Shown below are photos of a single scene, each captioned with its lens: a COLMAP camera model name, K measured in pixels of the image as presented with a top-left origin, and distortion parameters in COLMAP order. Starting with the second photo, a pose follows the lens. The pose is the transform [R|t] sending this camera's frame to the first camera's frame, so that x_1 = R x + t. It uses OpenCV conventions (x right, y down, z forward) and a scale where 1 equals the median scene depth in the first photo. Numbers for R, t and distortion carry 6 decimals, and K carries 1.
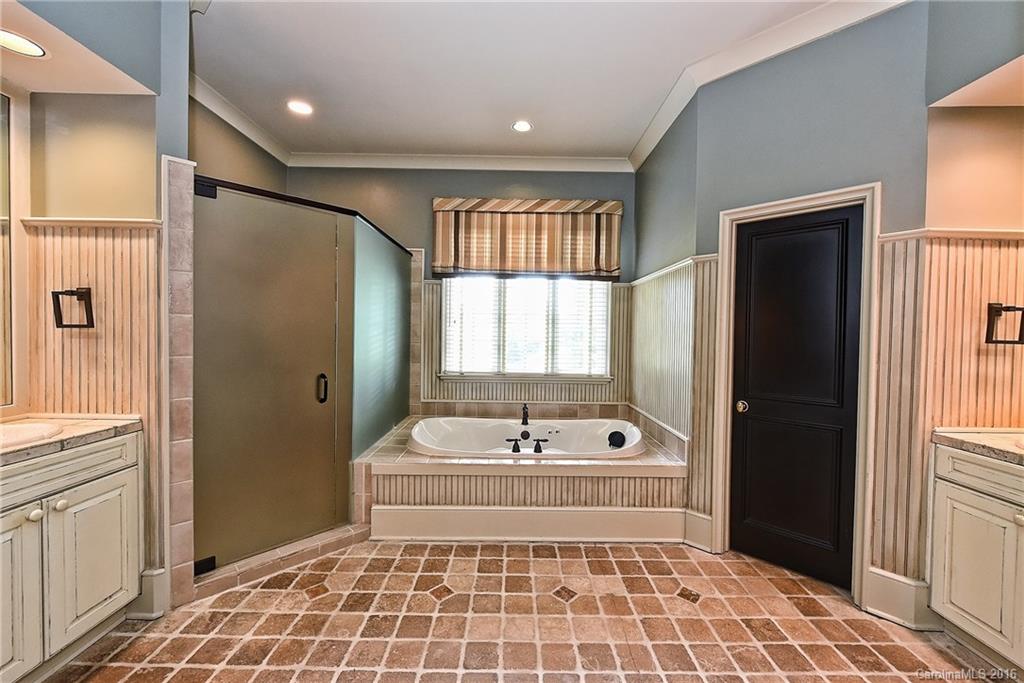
lens RADIAL K [[401.7, 0, 514.3], [0, 401.7, 341.6], [0, 0, 1]] dist [-0.002836, -0.000812]
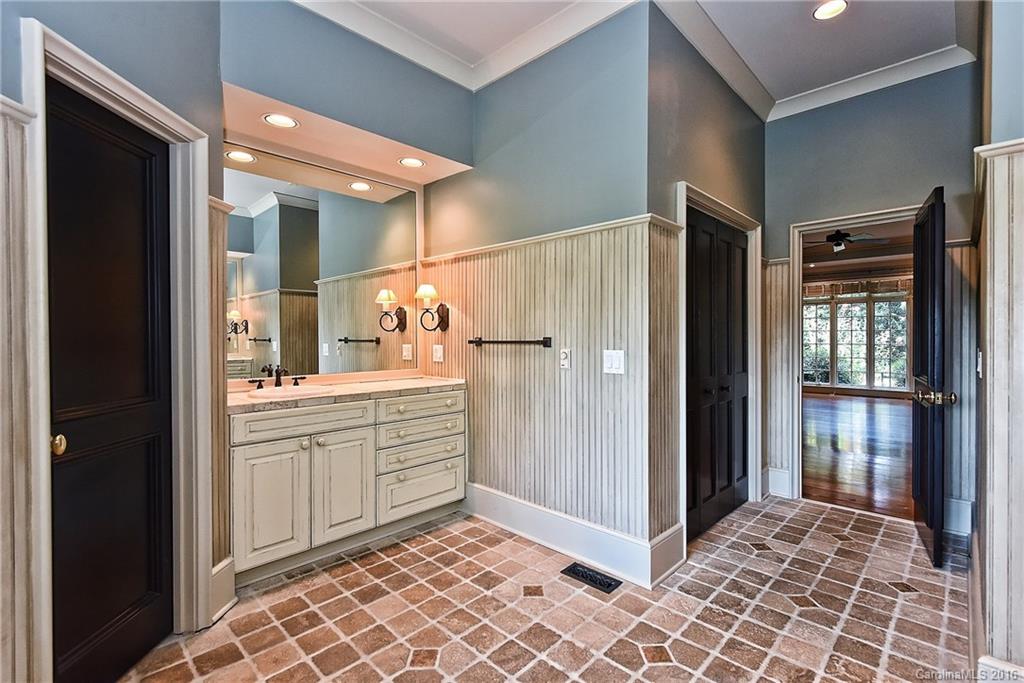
lens RADIAL K [[452.8, 0, 513.9], [0, 452.8, 341.5], [0, 0, 1]] dist [-0.016818, 0.001515]
pose [[-0.723163, -0.007517, 0.690636, -0.301330], [0.011396, 0.999675, 0.022814, 0.048350], [-0.690583, 0.024369, -0.722842, 1.405447]]
